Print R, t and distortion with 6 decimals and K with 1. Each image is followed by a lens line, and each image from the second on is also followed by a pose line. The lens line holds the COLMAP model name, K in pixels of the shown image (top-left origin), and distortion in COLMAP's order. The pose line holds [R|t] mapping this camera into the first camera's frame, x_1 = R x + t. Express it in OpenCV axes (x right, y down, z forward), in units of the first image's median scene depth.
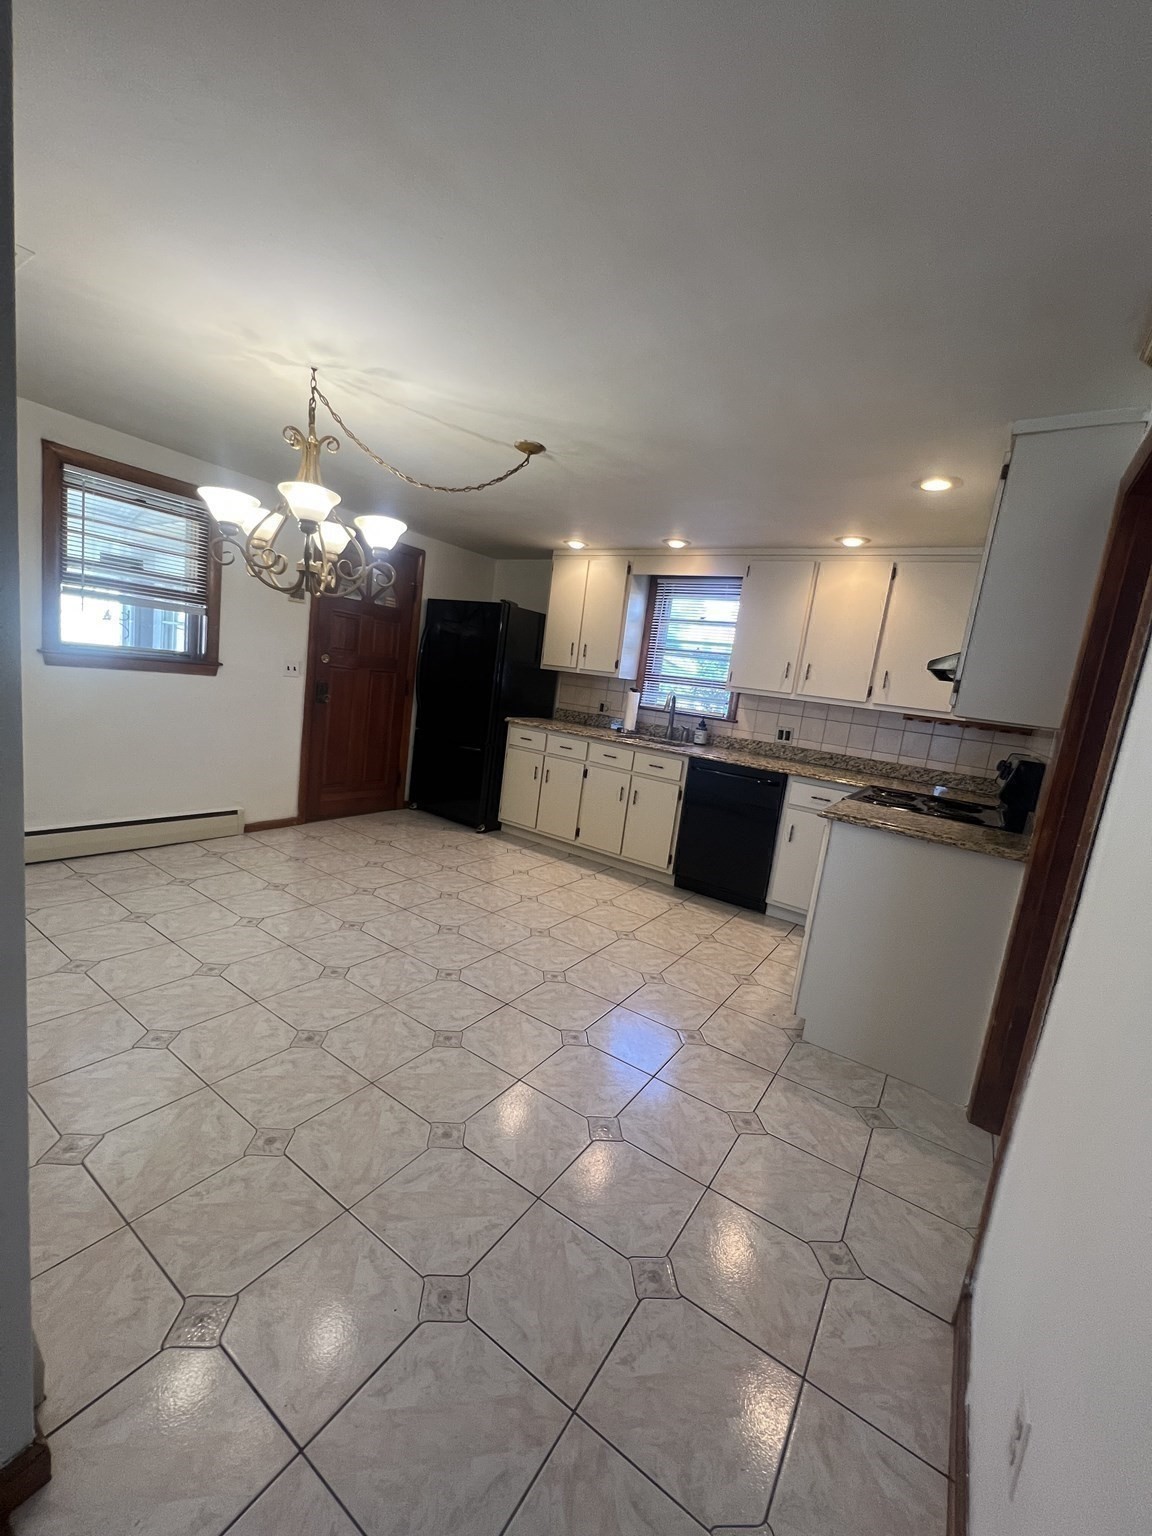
lens RADIAL K [[613.6, 0, 576.0], [0, 613.6, 768.0], [0, 0, 1]] dist [-0.004218, -0.000071]
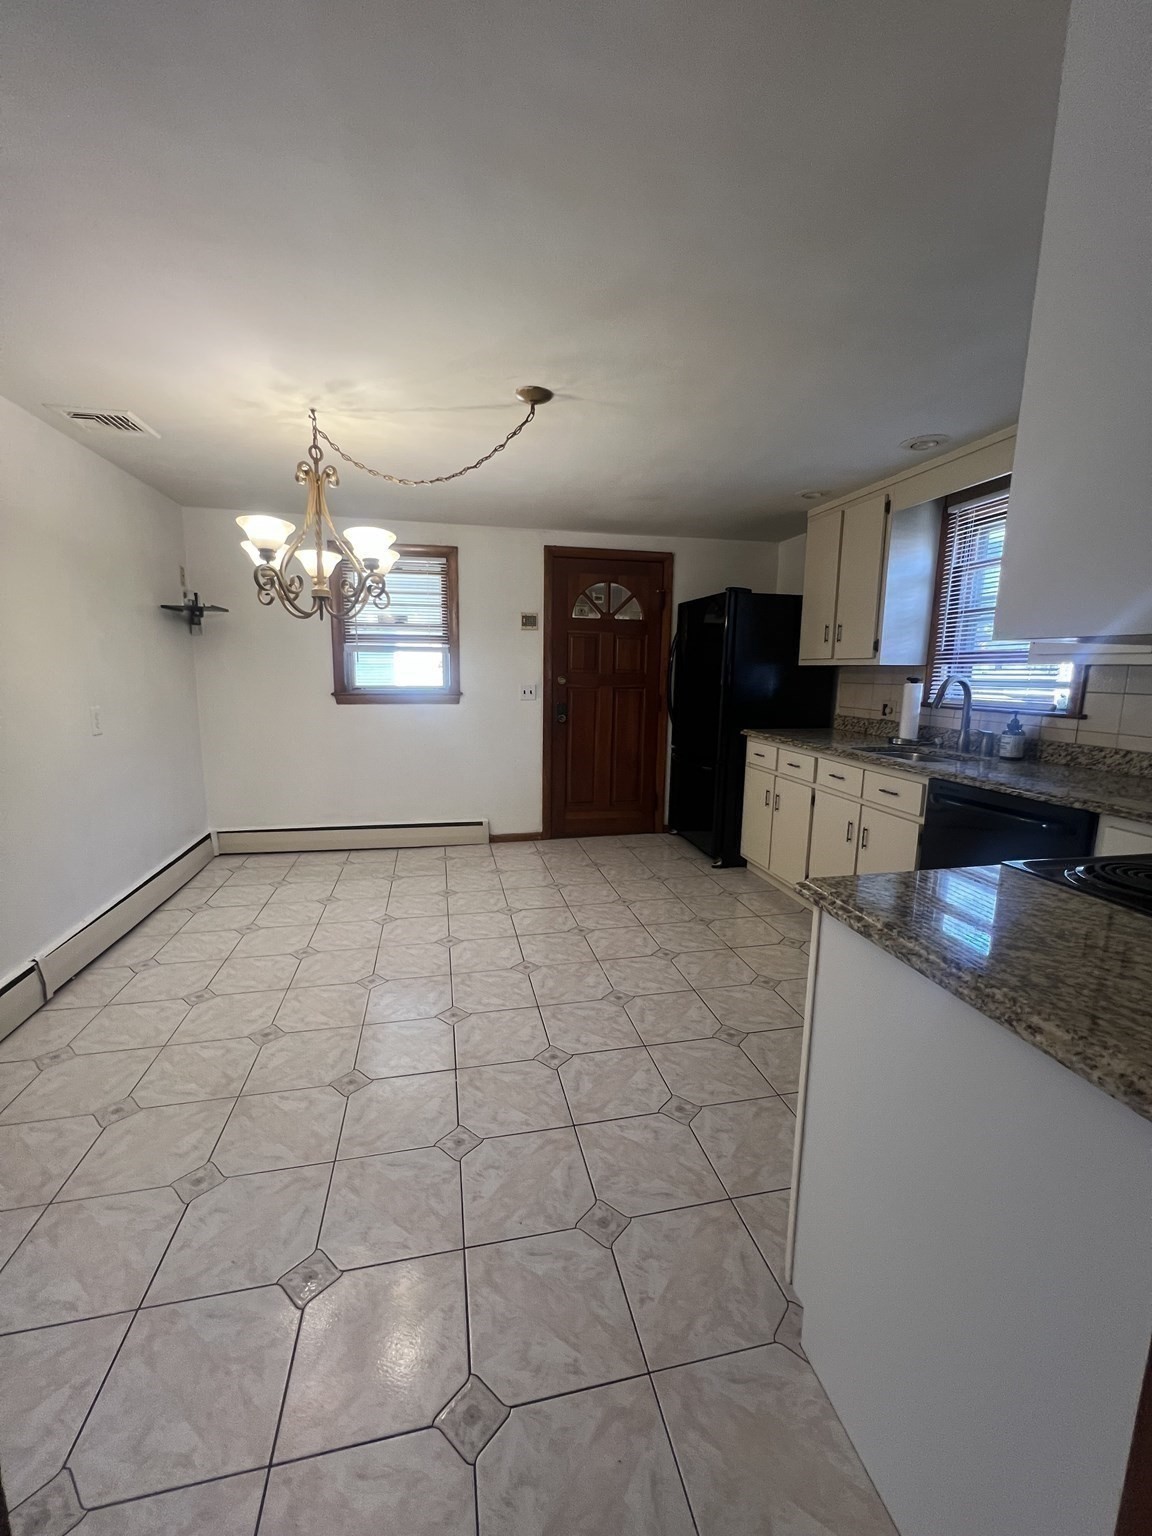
lens RADIAL K [[614.1, 0, 573.3], [0, 614.1, 769.9], [0, 0, 1]] dist [-0.001764, 0.000064]
pose [[0.715636, -0.000638, -0.698473, 0.324496], [-0.025643, 0.999301, -0.027185, -0.000036], [0.698003, 0.037365, 0.715120, 0.281663]]
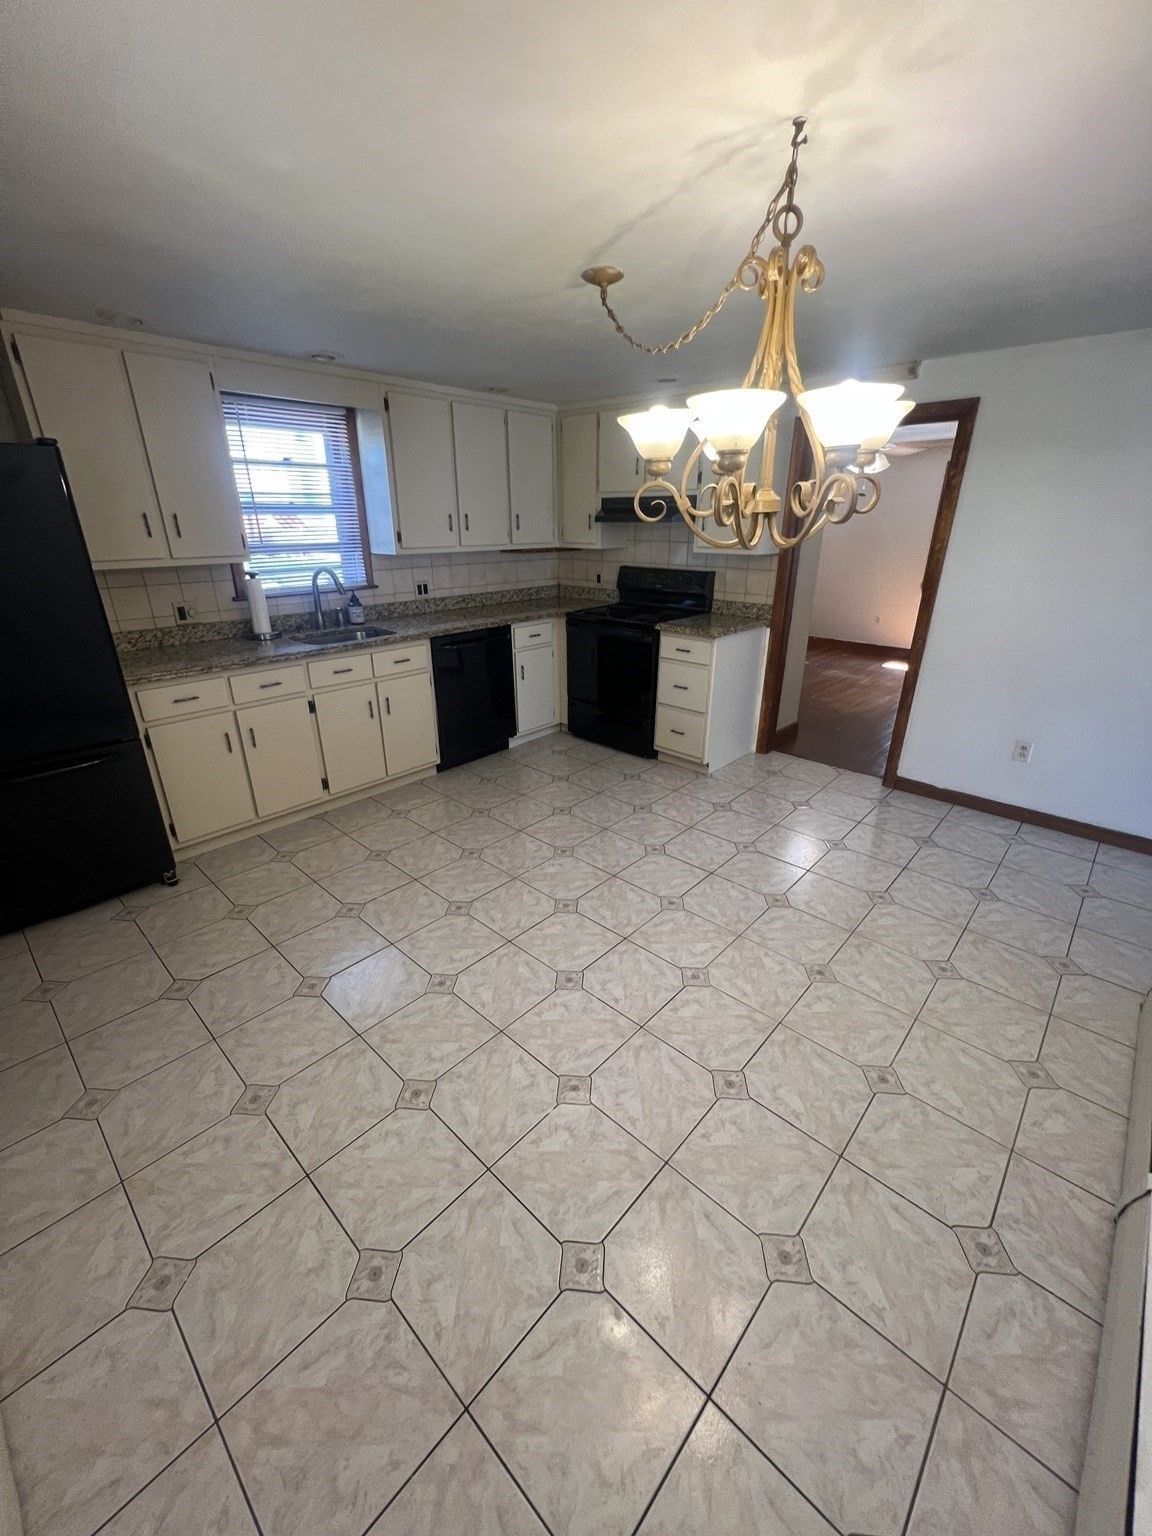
lens RADIAL K [[614.1, 0, 573.3], [0, 614.1, 769.9], [0, 0, 1]] dist [-0.001764, 0.000064]
pose [[0.159906, -0.489714, 0.857094, -0.600080], [0.165222, 0.869296, 0.465860, -0.215986], [-0.973207, 0.067117, 0.219917, 0.551037]]
